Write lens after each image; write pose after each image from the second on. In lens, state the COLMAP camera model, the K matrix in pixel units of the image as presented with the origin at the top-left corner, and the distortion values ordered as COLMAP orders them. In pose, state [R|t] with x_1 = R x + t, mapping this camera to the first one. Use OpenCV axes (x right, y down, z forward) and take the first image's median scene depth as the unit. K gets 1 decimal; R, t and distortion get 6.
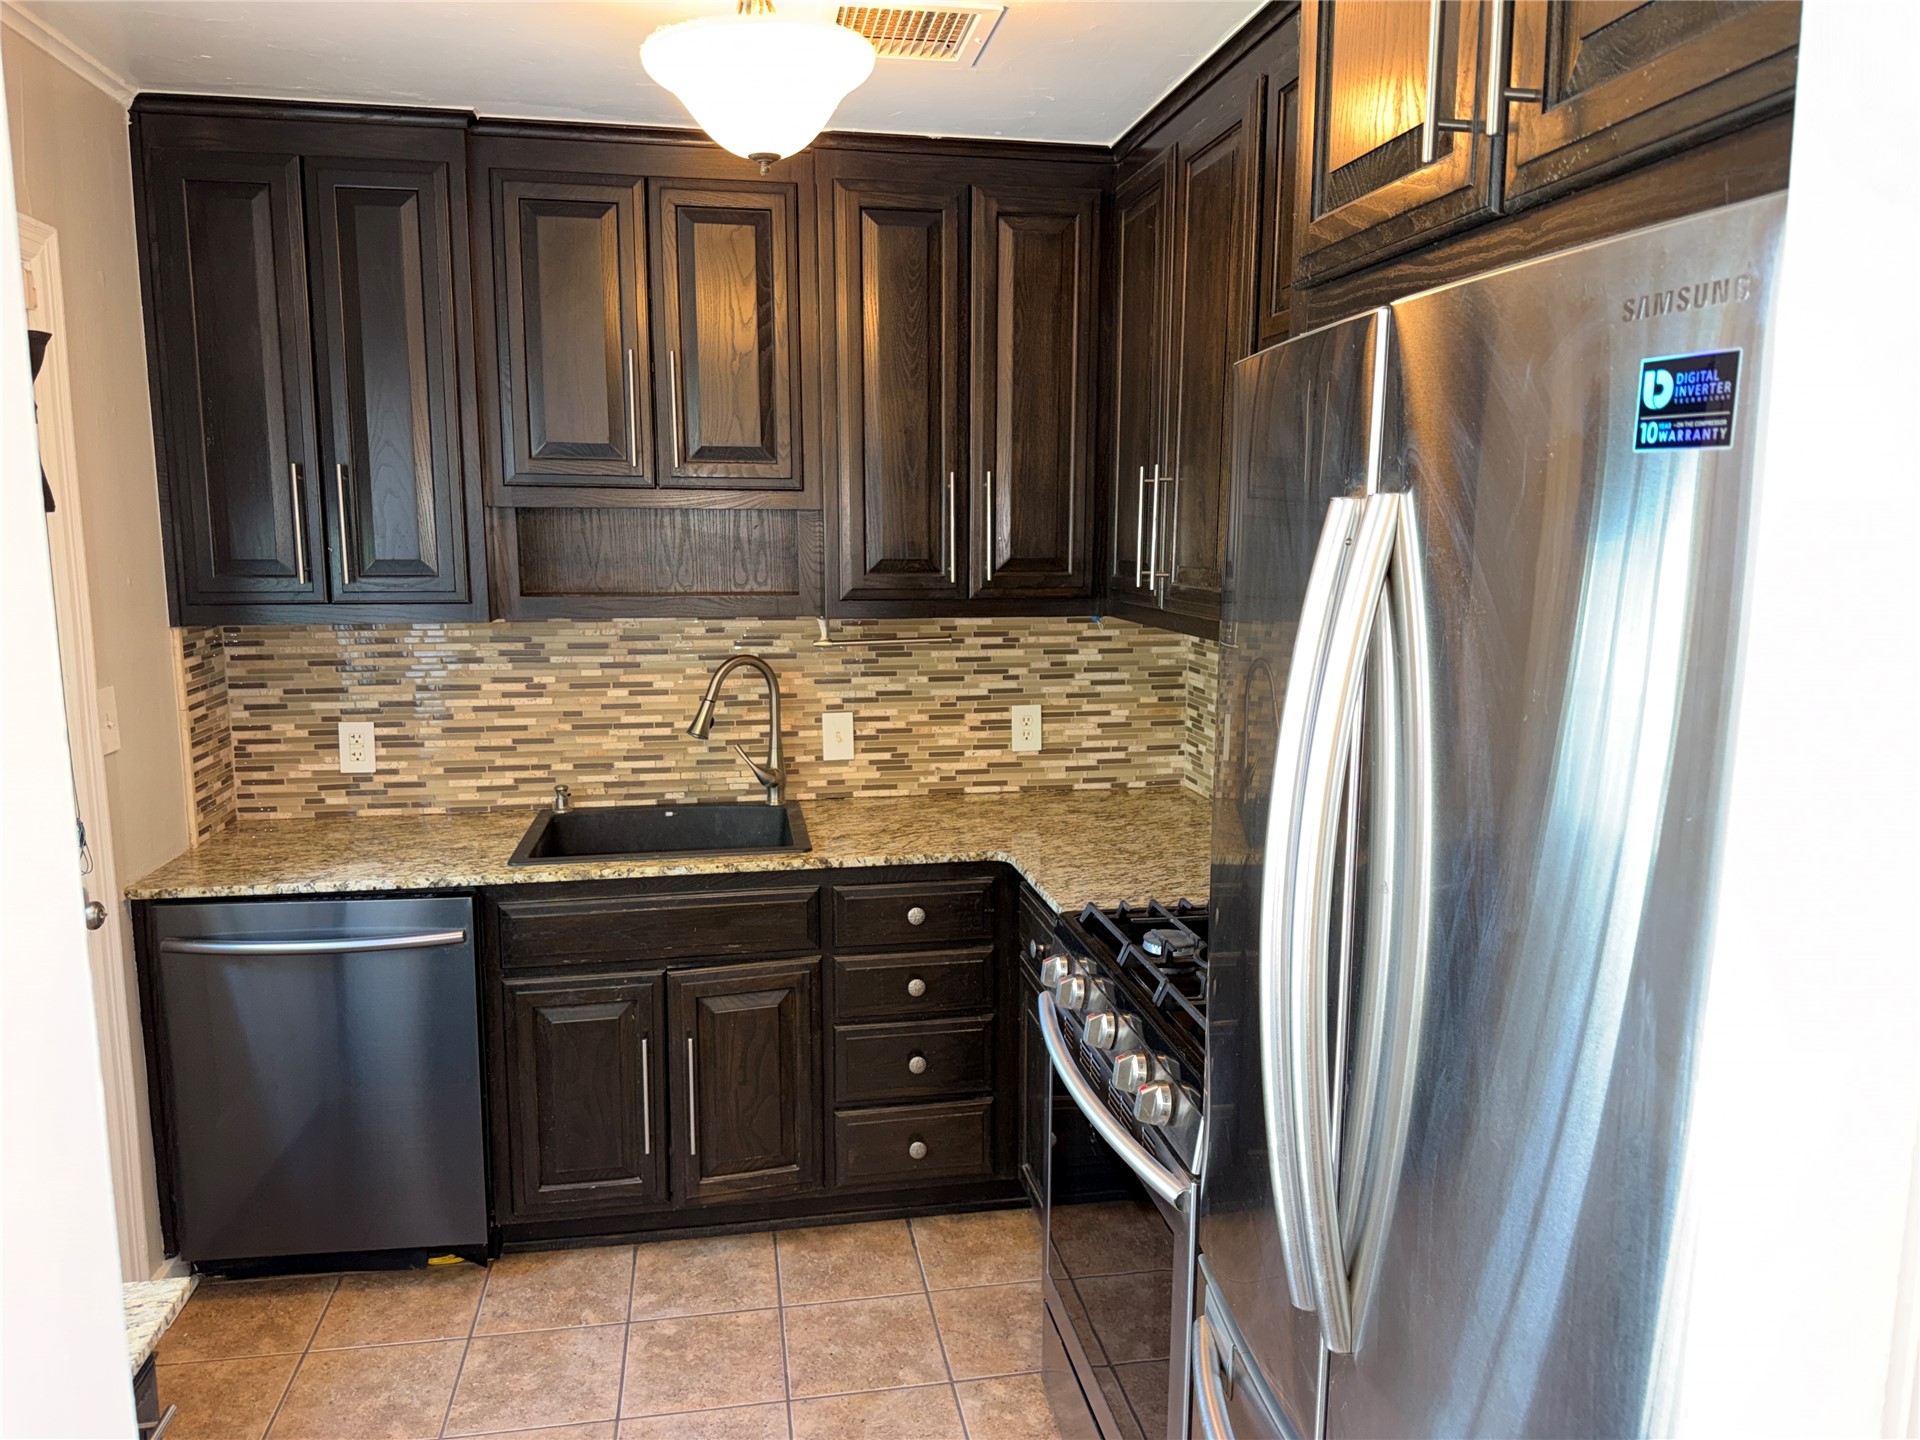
lens RADIAL K [[1338.9, 0, 960.0], [0, 1338.9, 720.0], [0, 0, 1]] dist [0.136649, -0.172614]
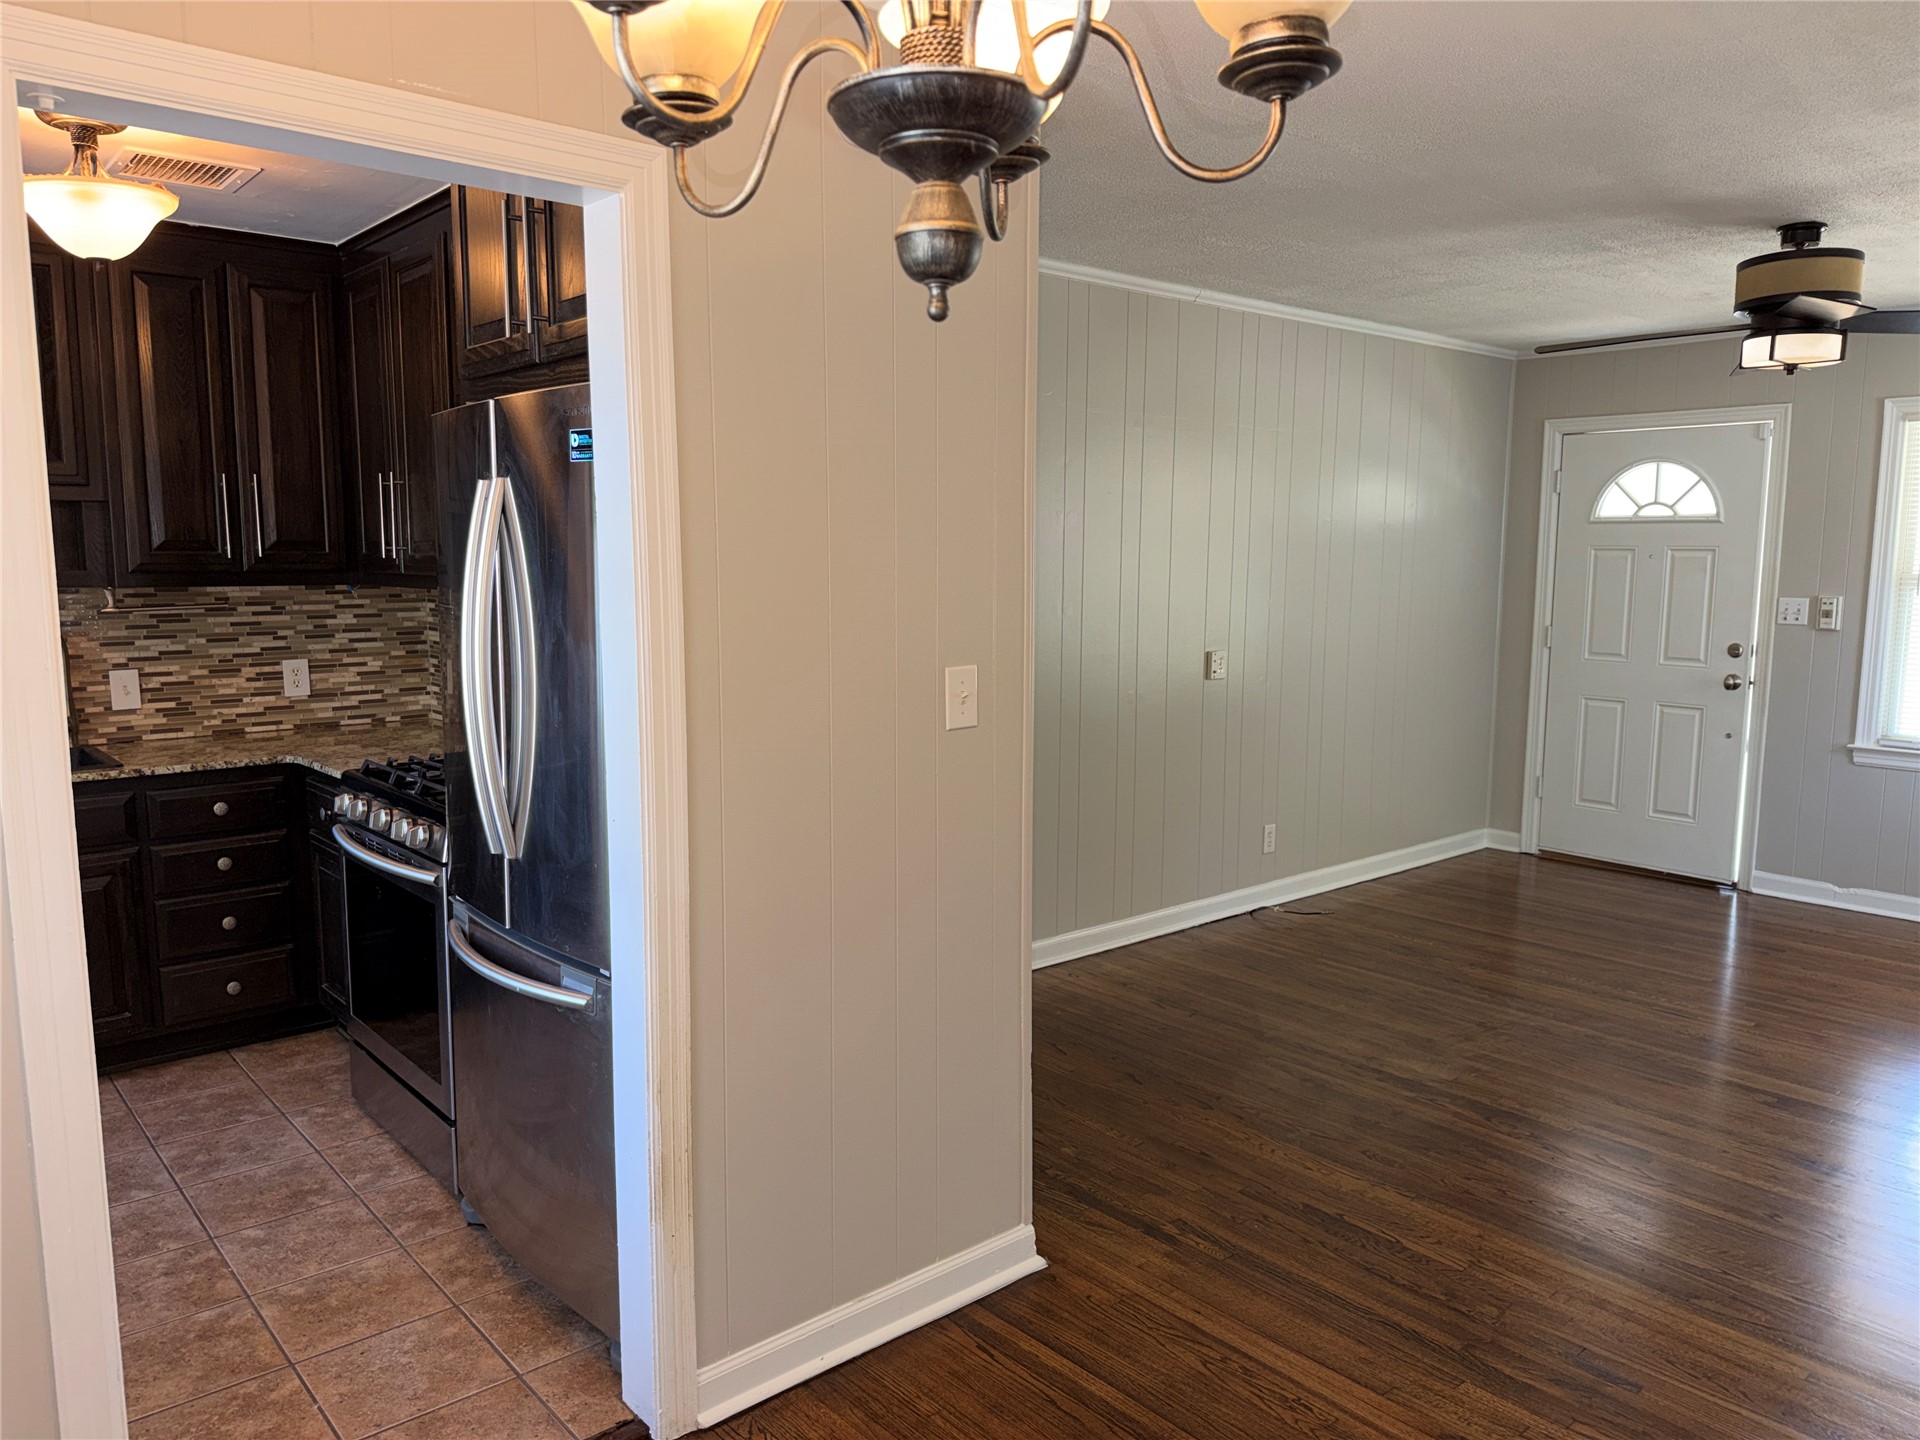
lens RADIAL K [[1364.3, 0, 971.5], [0, 1364.3, 711.2], [0, 0, 1]] dist [-0.000165, -0.005242]
pose [[0.856325, -0.063385, 0.512532, -0.068164], [0.077202, 0.996999, -0.005688, 0.096524], [-0.510634, 0.044439, 0.858649, -0.439774]]
